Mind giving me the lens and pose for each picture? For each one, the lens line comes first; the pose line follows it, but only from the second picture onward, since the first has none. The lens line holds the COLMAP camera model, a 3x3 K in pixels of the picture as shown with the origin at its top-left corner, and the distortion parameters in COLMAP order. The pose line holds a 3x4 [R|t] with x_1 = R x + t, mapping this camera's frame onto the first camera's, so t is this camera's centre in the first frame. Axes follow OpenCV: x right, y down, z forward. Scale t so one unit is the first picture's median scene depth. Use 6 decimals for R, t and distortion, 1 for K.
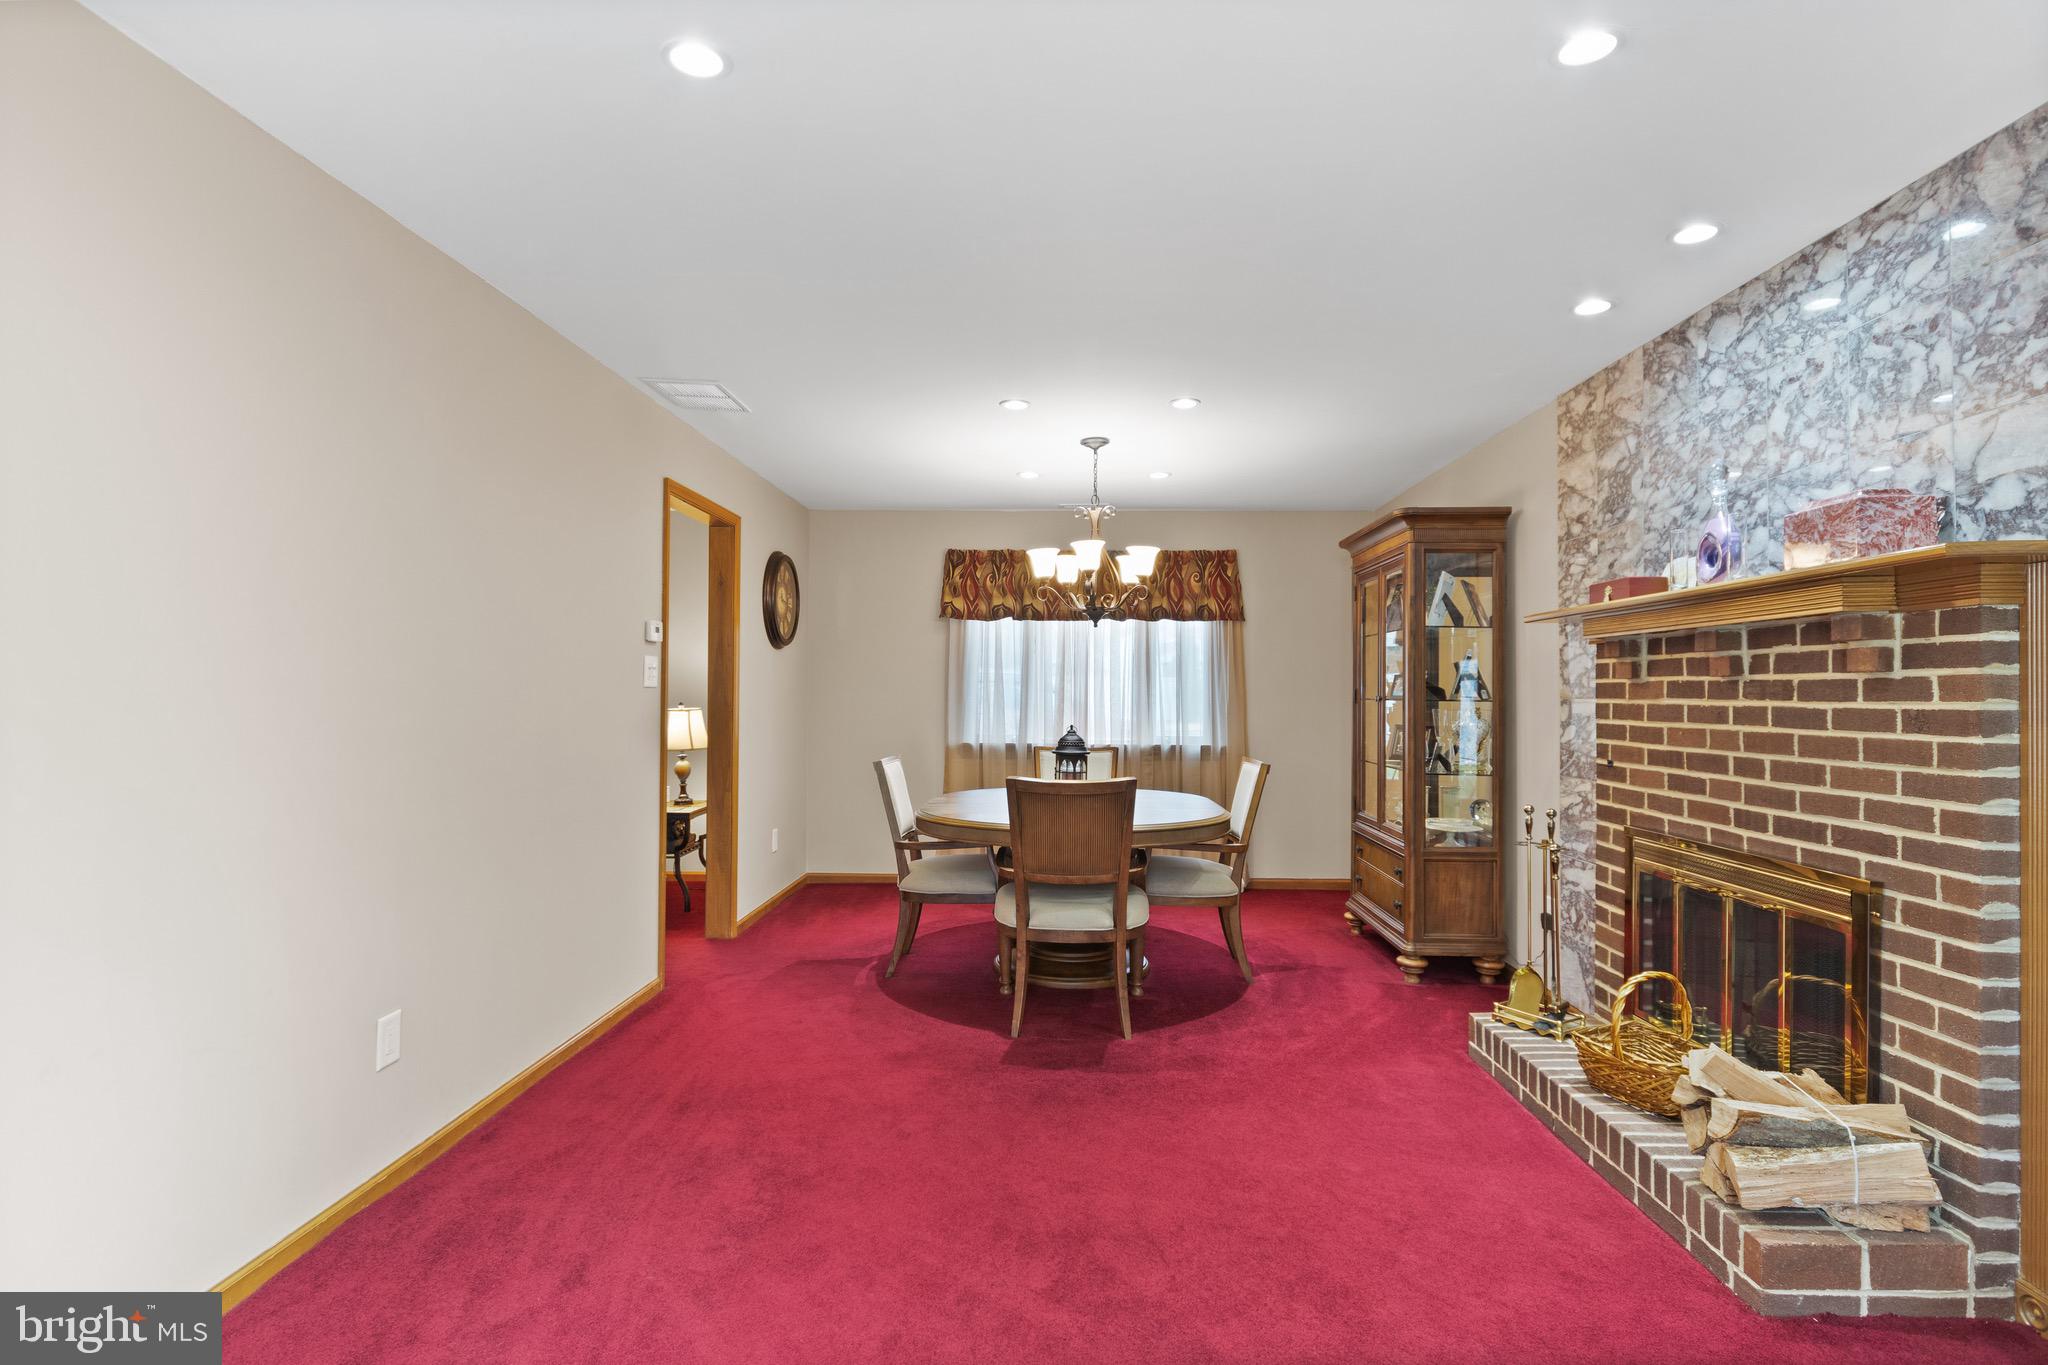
lens RADIAL K [[1022.6, 0, 1034.6], [0, 1022.6, 673.0], [0, 0, 1]] dist [0.013728, -0.012183]
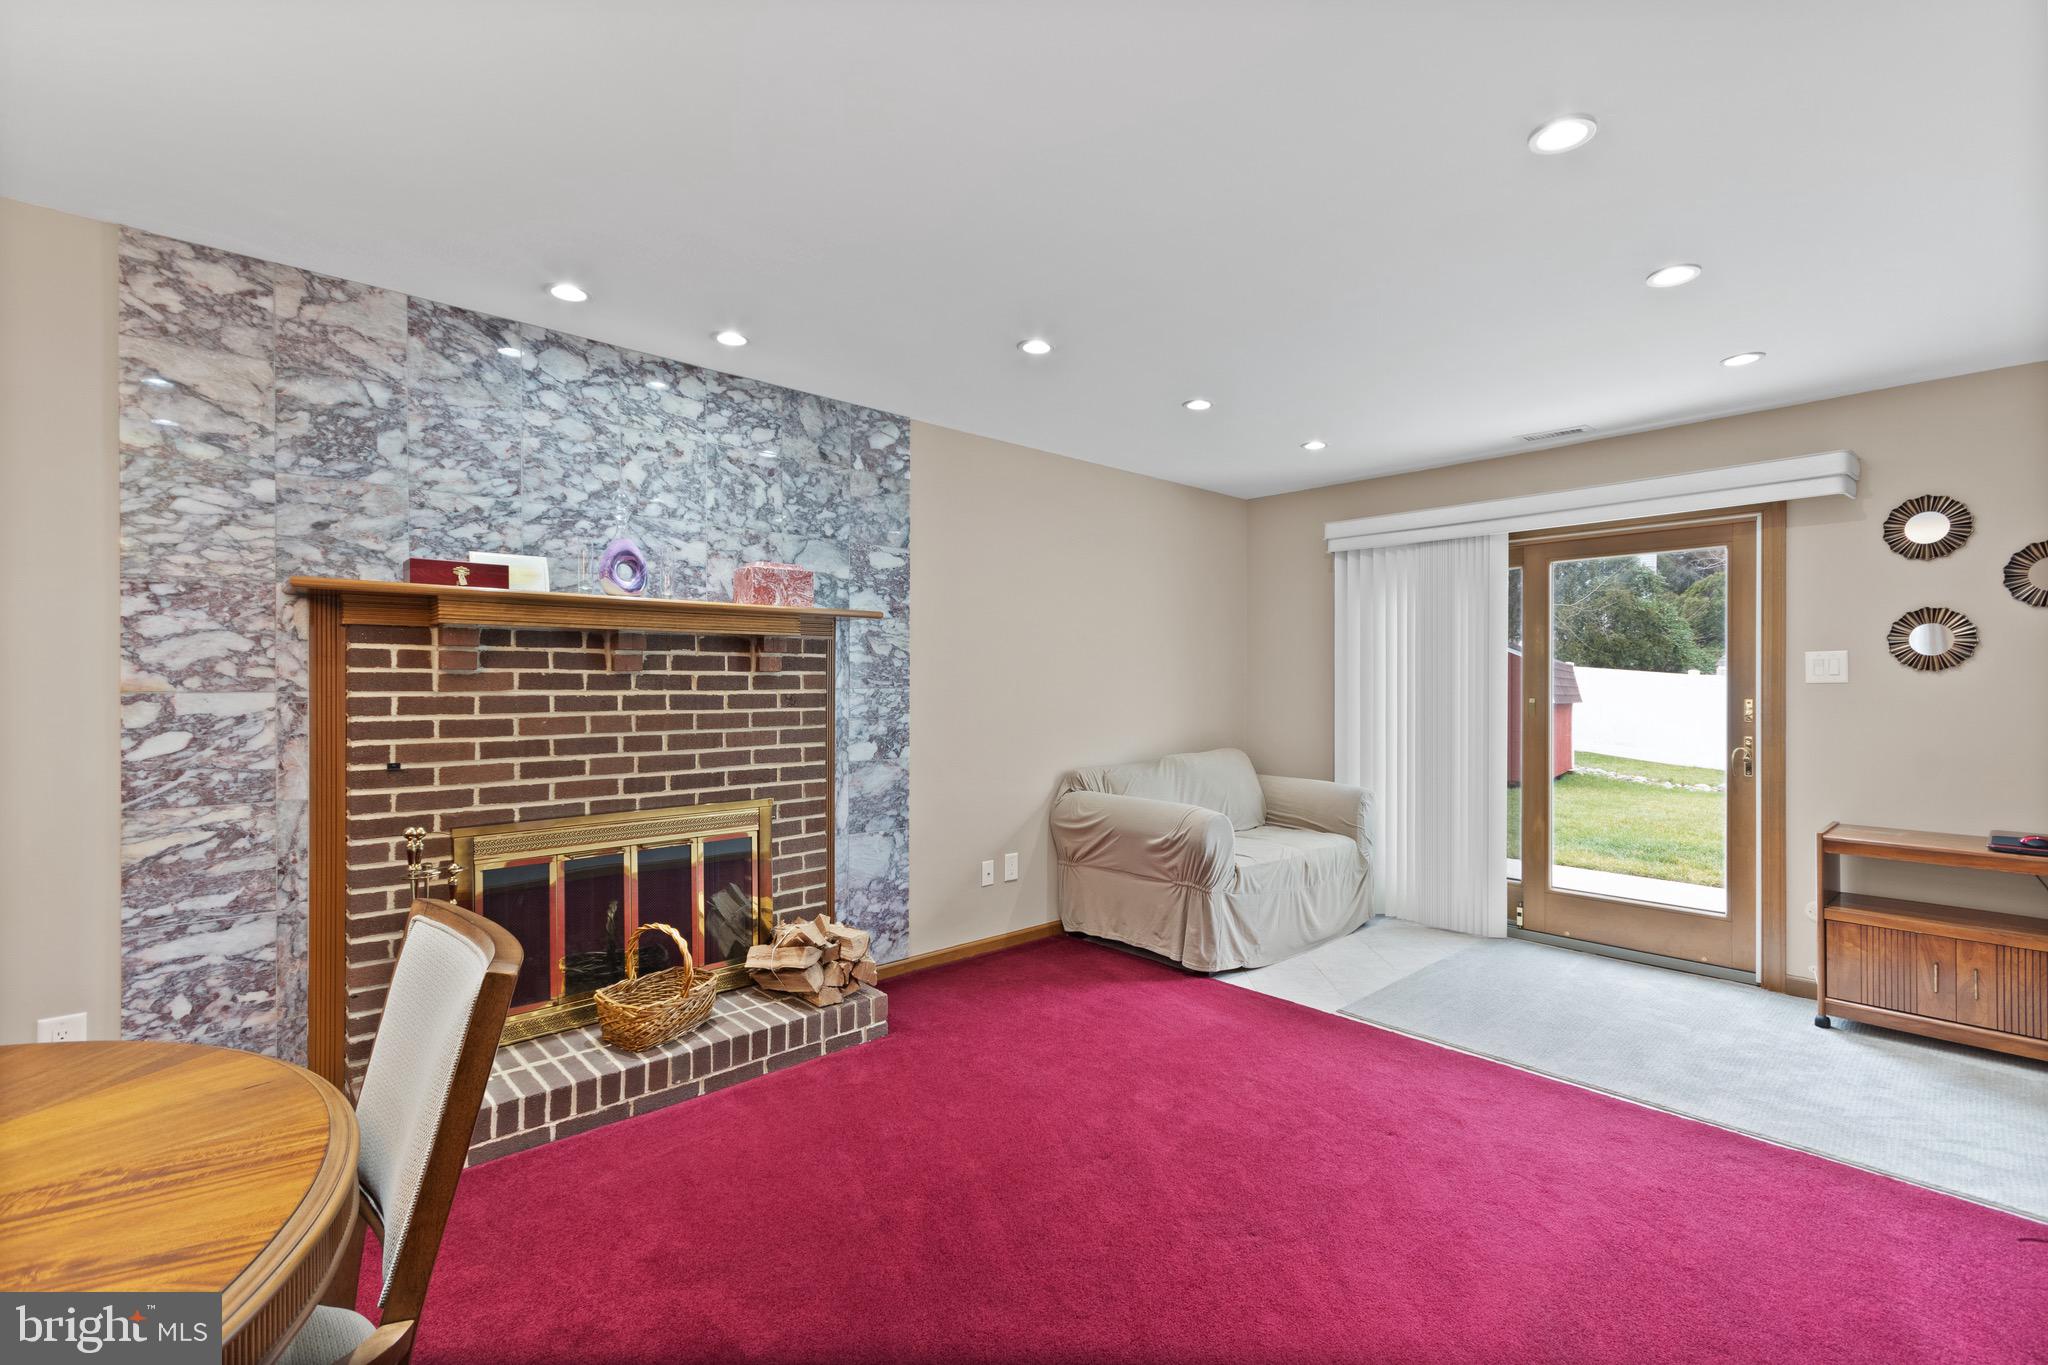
lens RADIAL K [[914.6, 0, 1028.9], [0, 914.6, 681.6], [0, 0, 1]] dist [0.007240, 0.000256]
pose [[-0.699512, -0.002704, 0.714616, -0.362247], [-0.016861, 0.999777, -0.012723, 0.018128], [-0.714422, -0.020949, -0.699401, 1.183993]]
